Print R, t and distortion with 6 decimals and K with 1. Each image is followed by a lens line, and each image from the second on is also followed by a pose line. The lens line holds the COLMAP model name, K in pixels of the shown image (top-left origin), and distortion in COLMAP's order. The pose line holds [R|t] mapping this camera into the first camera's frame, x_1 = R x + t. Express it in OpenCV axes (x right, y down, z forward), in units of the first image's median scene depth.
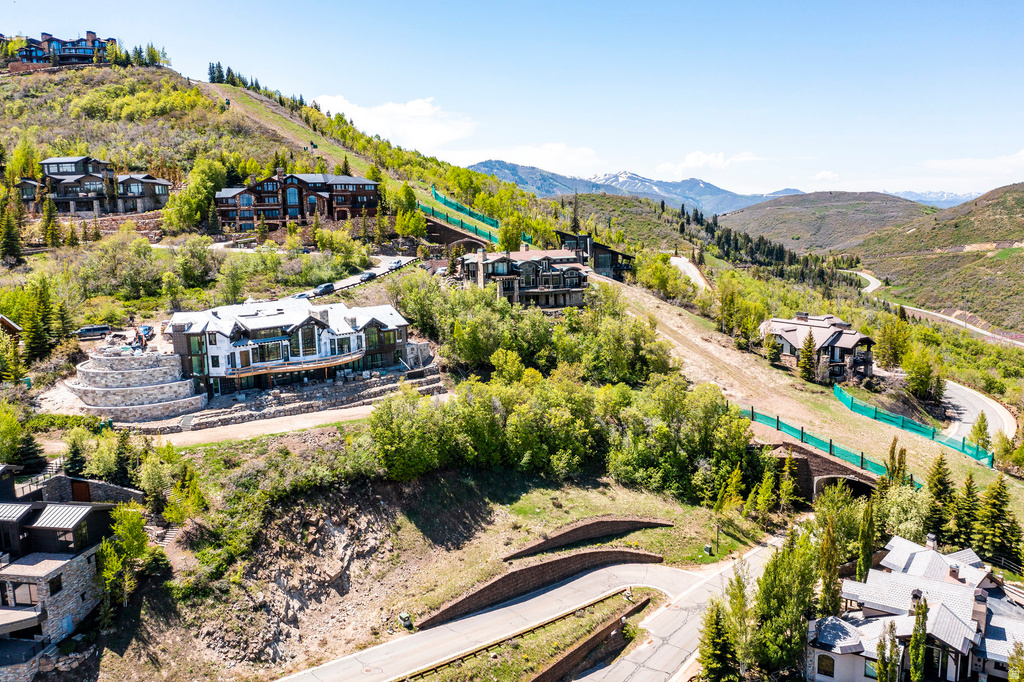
lens RADIAL K [[809.8, 0, 512.1], [0, 809.8, 341.7], [0, 0, 1]] dist [-0.011246, -0.000263]
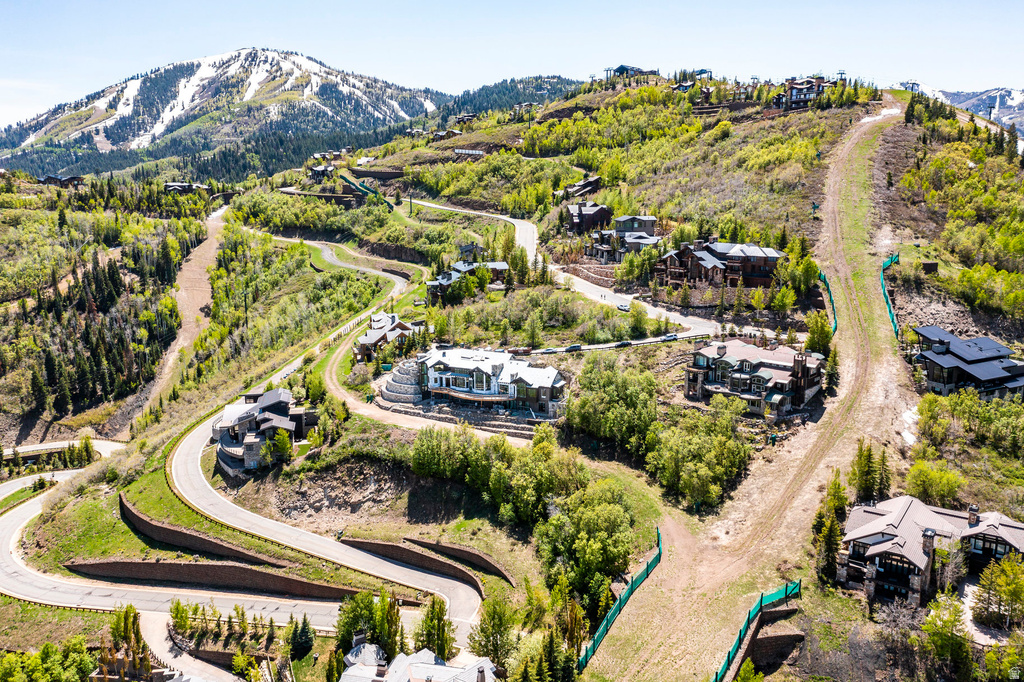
lens RADIAL K [[807.6, 0, 512.4], [0, 807.6, 341.3], [0, 0, 1]] dist [-0.006770, -0.000233]
pose [[0.369246, 0.205497, -0.906327, 1.430418], [-0.150988, 0.975554, 0.159679, -0.406886], [0.916984, 0.077884, 0.391247, 0.499056]]
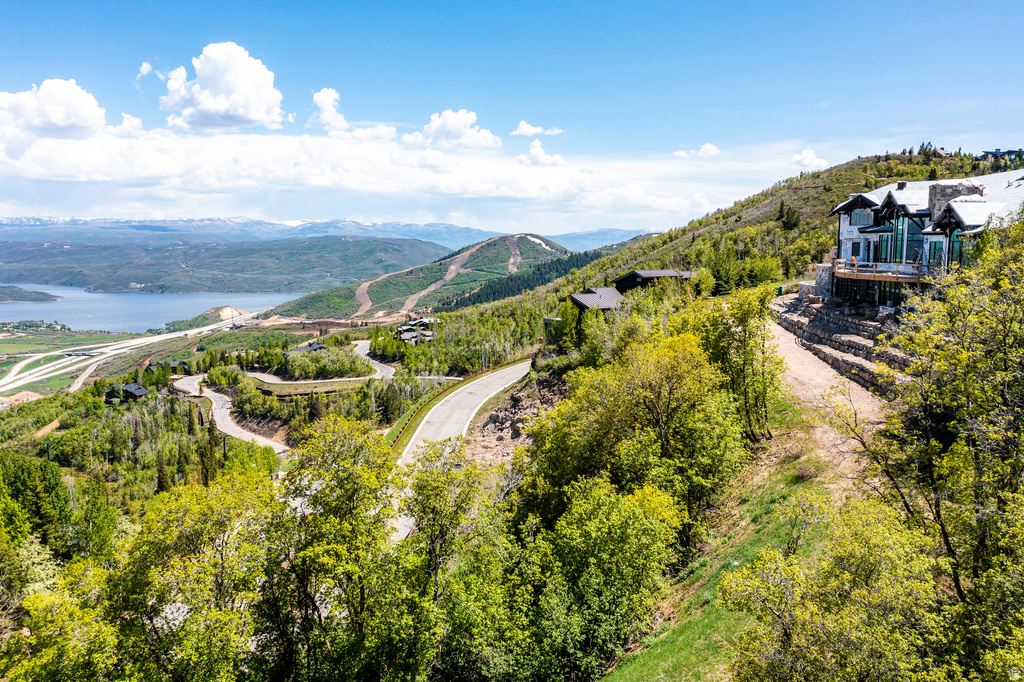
lens RADIAL K [[809.7, 0, 510.6], [0, 809.7, 343.7], [0, 0, 1]] dist [-0.007367, 0.000445]
pose [[-0.752893, 0.104648, -0.649770, 0.389169], [-0.089334, 0.961891, 0.258429, -0.060424], [0.652052, 0.252616, -0.714852, 1.467658]]
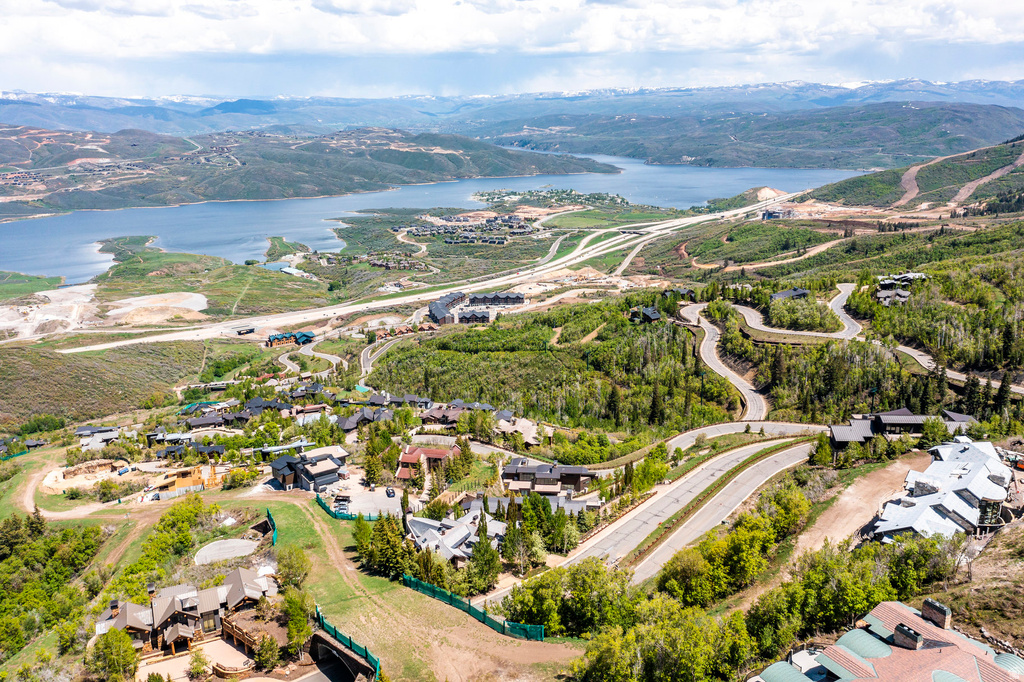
lens RADIAL K [[808.5, 0, 513.4], [0, 808.5, 341.6], [0, 0, 1]] dist [-0.015046, 0.005278]
pose [[-0.996130, 0.064584, -0.059615, 0.408090], [0.033105, 0.904019, 0.426209, -0.797034], [0.081419, 0.422586, -0.902658, 2.195778]]
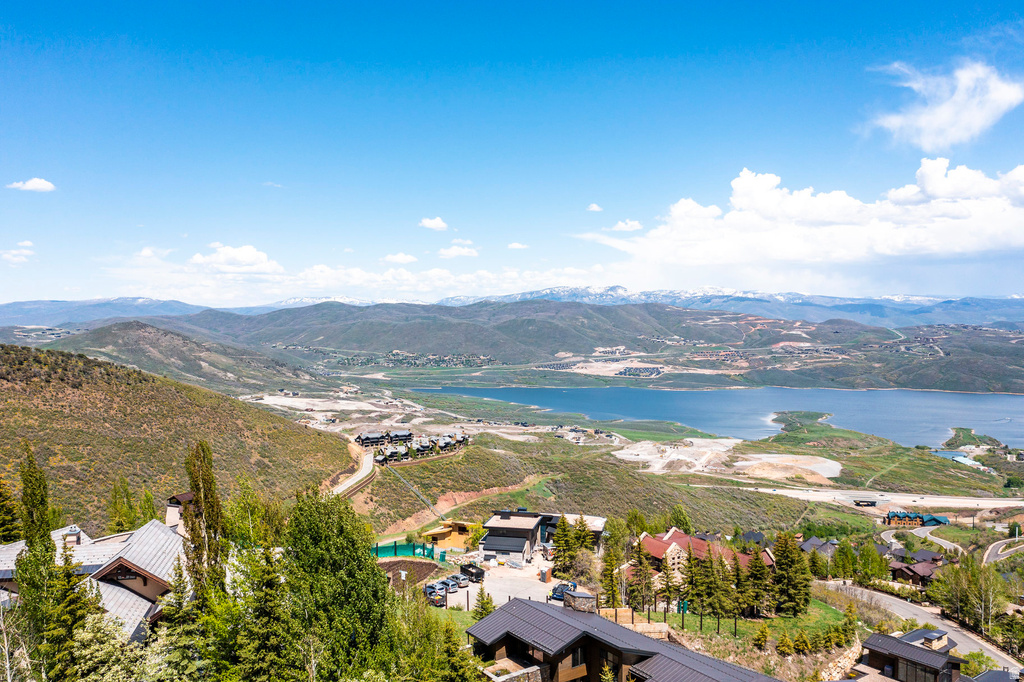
lens RADIAL K [[809.5, 0, 511.7], [0, 809.5, 340.8], [0, 0, 1]] dist [-0.013008, -0.000039]
pose [[-0.728592, 0.013660, 0.684811, -0.056565], [0.134171, 0.983278, 0.123135, 0.099387], [-0.671678, 0.181597, -0.718242, 1.019148]]
